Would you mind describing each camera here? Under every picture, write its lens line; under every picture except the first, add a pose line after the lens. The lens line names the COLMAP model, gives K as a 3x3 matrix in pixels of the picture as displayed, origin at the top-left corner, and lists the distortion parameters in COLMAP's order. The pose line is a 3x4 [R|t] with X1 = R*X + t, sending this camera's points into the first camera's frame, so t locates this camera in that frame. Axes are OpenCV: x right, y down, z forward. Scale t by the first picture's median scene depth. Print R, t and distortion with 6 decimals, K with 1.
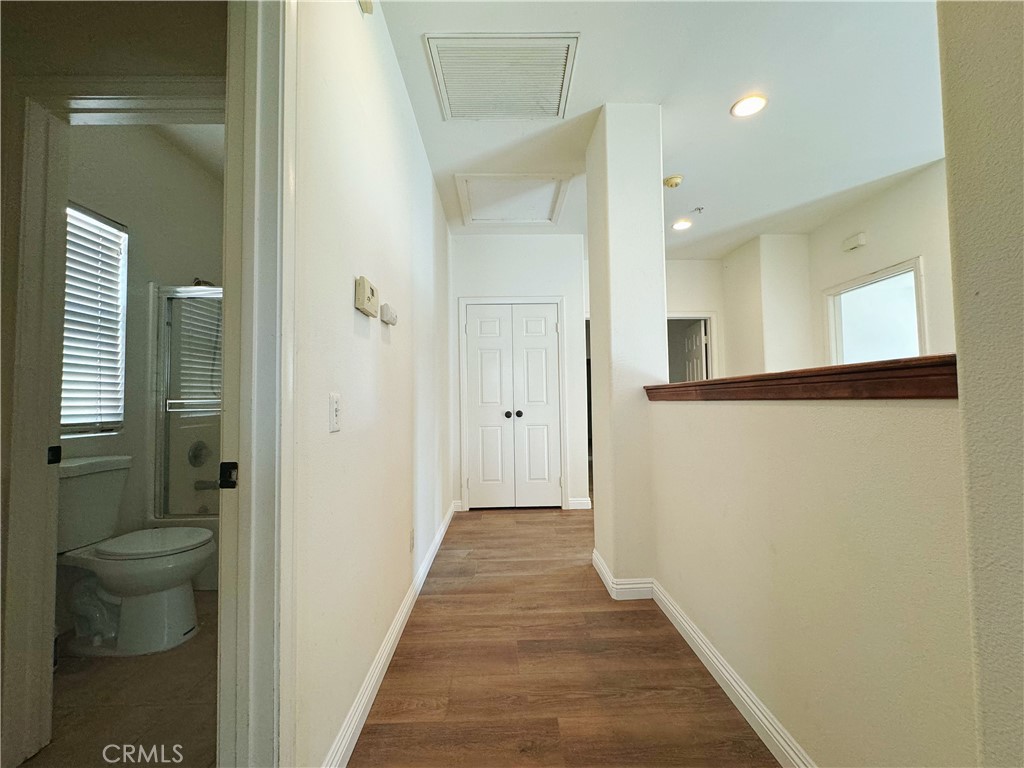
lens RADIAL K [[409.1, 0, 513.6], [0, 409.1, 382.7], [0, 0, 1]] dist [-0.001491, -0.000477]
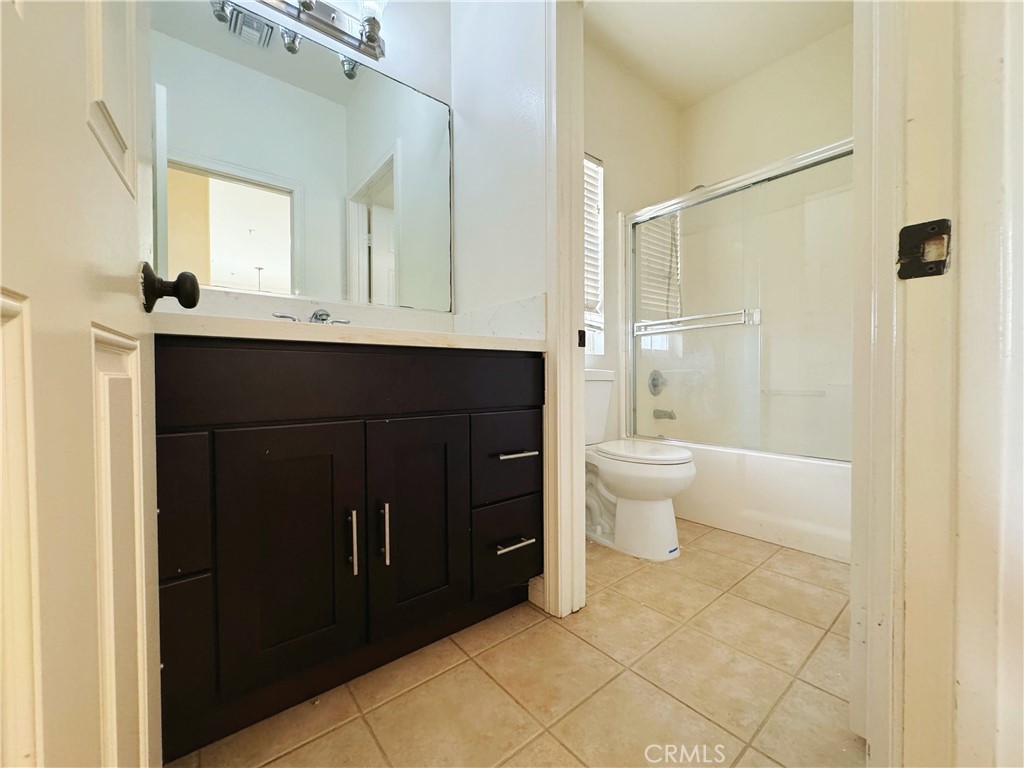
lens RADIAL K [[409.1, 0, 511.5], [0, 409.1, 383.3], [0, 0, 1]] dist [-0.001491, -0.000477]
pose [[0.617662, 0.022304, -0.786127, -0.242858], [0.031313, 0.998108, 0.052921, 0.135241], [0.785820, -0.057303, 0.615795, 0.123230]]
